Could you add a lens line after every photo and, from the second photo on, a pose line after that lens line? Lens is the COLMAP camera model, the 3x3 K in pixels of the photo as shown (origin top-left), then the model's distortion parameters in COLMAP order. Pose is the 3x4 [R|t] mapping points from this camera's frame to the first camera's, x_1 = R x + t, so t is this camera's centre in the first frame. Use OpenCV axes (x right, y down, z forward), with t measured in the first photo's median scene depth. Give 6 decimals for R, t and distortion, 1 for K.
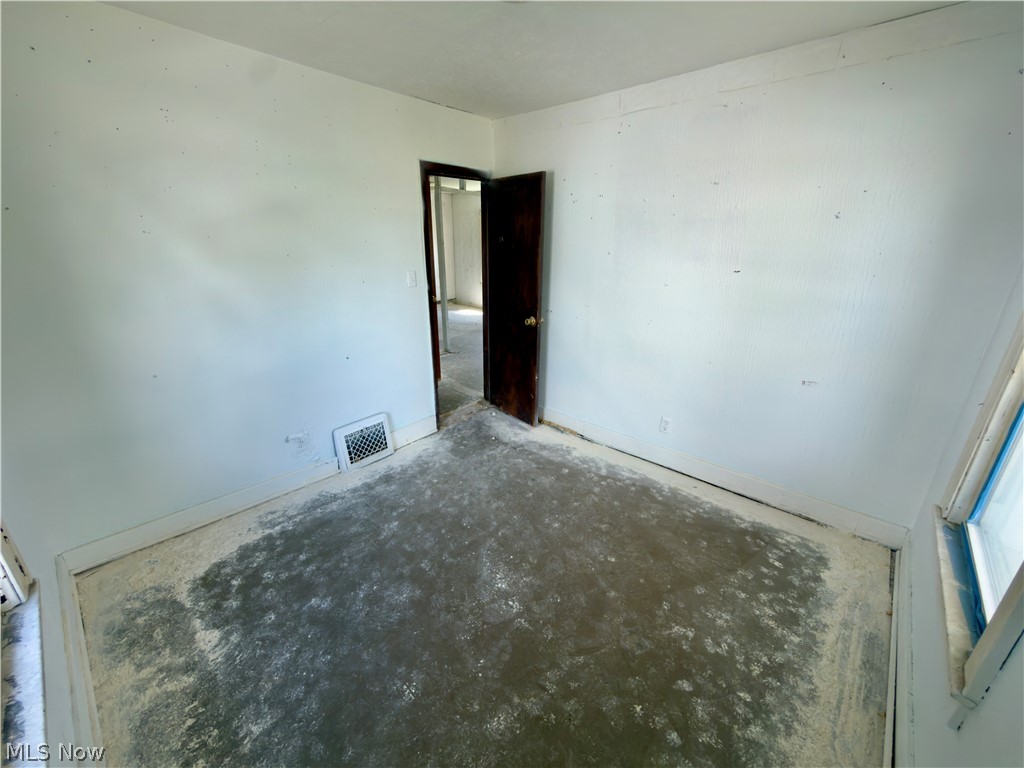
lens RADIAL K [[408.3, 0, 512.5], [0, 408.3, 383.8], [0, 0, 1]] dist [-0.001259, 0.000117]
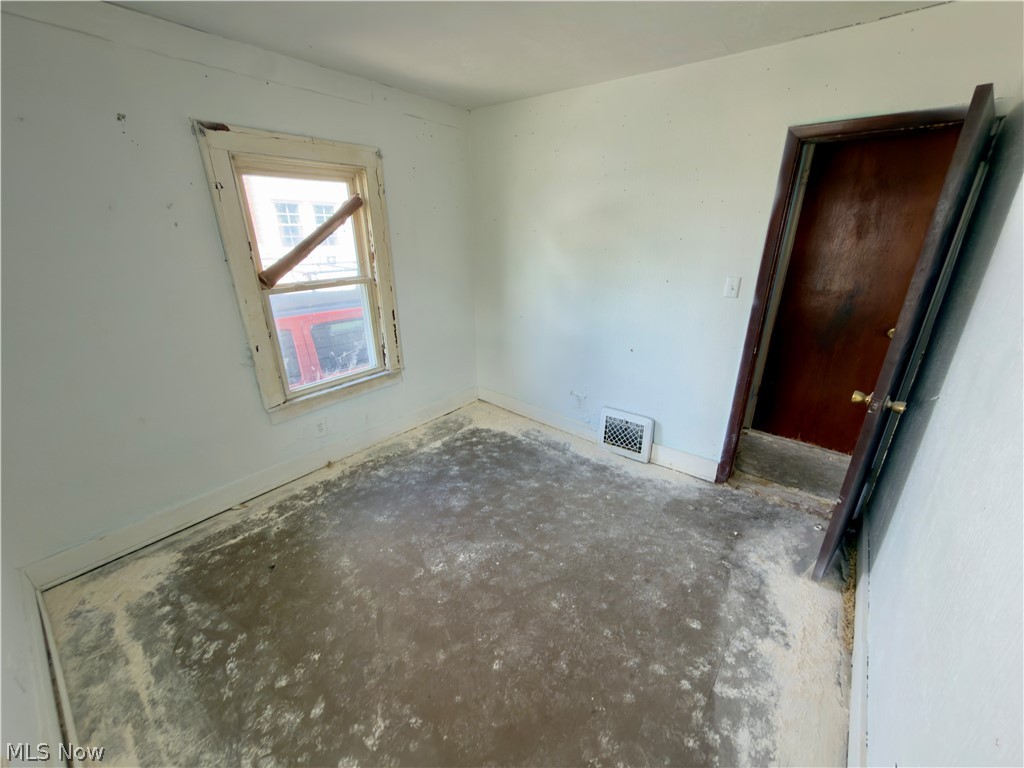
lens RADIAL K [[408.3, 0, 512.5], [0, 408.3, 383.8], [0, 0, 1]] dist [-0.001259, 0.000117]
pose [[0.052480, 0.348777, -0.935735, 0.728777], [-0.339488, 0.887450, 0.311739, -0.260153], [0.939145, 0.301310, 0.164979, 0.709937]]
